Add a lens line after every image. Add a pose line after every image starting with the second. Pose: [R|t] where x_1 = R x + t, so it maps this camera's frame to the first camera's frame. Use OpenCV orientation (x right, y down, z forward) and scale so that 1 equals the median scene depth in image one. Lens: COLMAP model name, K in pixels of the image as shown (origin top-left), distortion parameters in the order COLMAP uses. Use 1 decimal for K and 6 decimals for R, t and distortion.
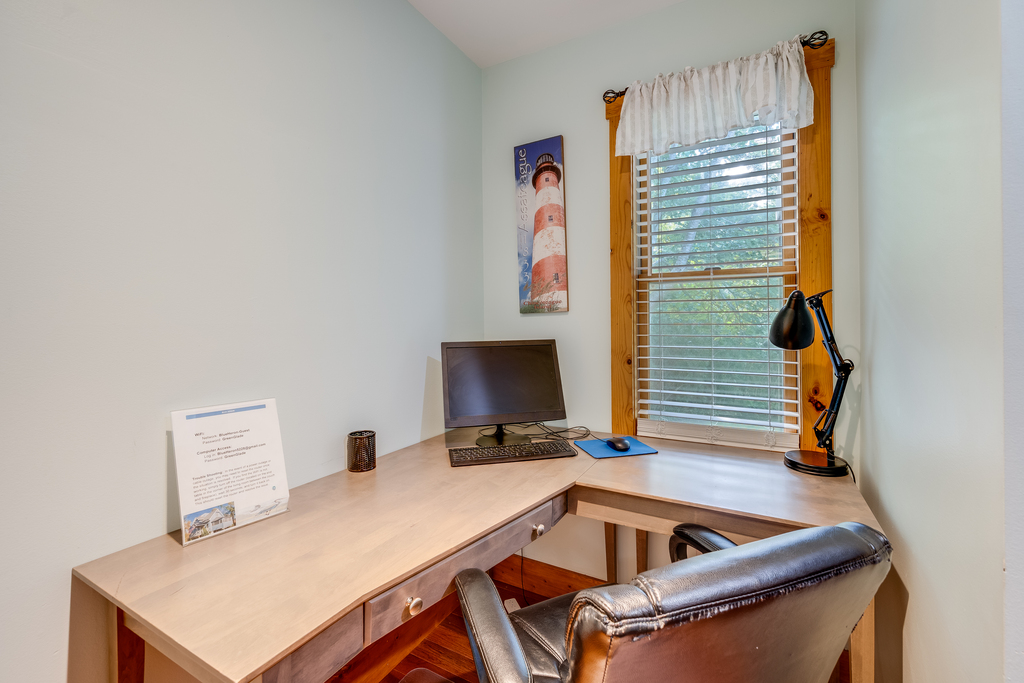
lens RADIAL K [[415.4, 0, 530.6], [0, 415.4, 322.6], [0, 0, 1]] dist [-0.001955, -0.000065]
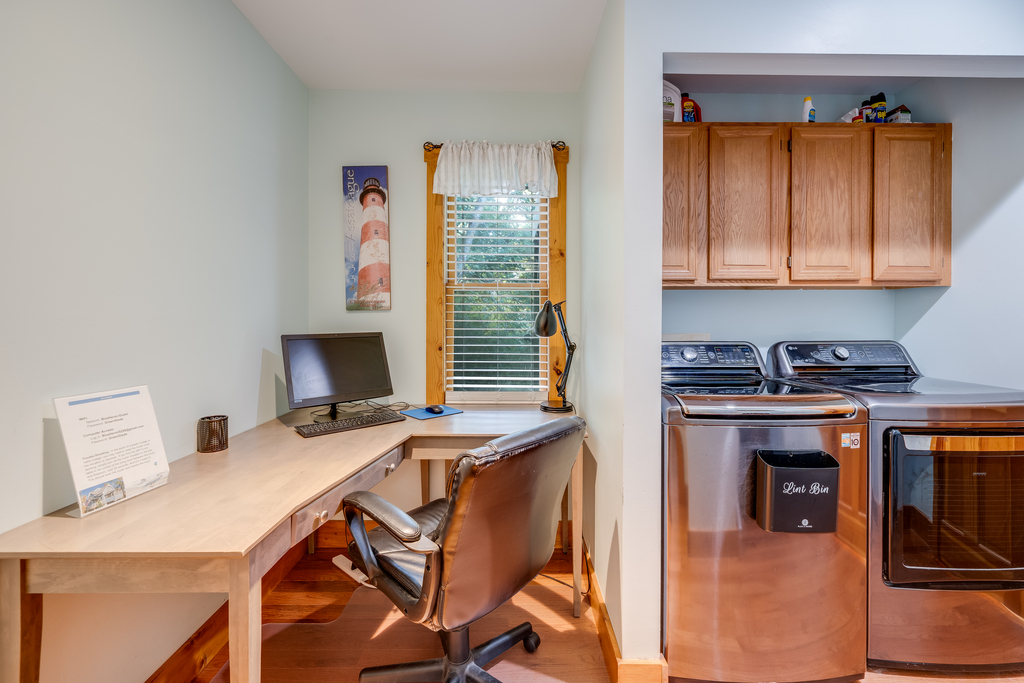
lens RADIAL K [[434.2, 0, 507.8], [0, 434.2, 318.9], [0, 0, 1]] dist [-0.000543, -0.000137]
pose [[0.881928, 0.010216, 0.471273, -0.270490], [-0.009990, 0.999946, -0.002982, 0.001700], [-0.471277, -0.002078, 0.881983, -0.385889]]
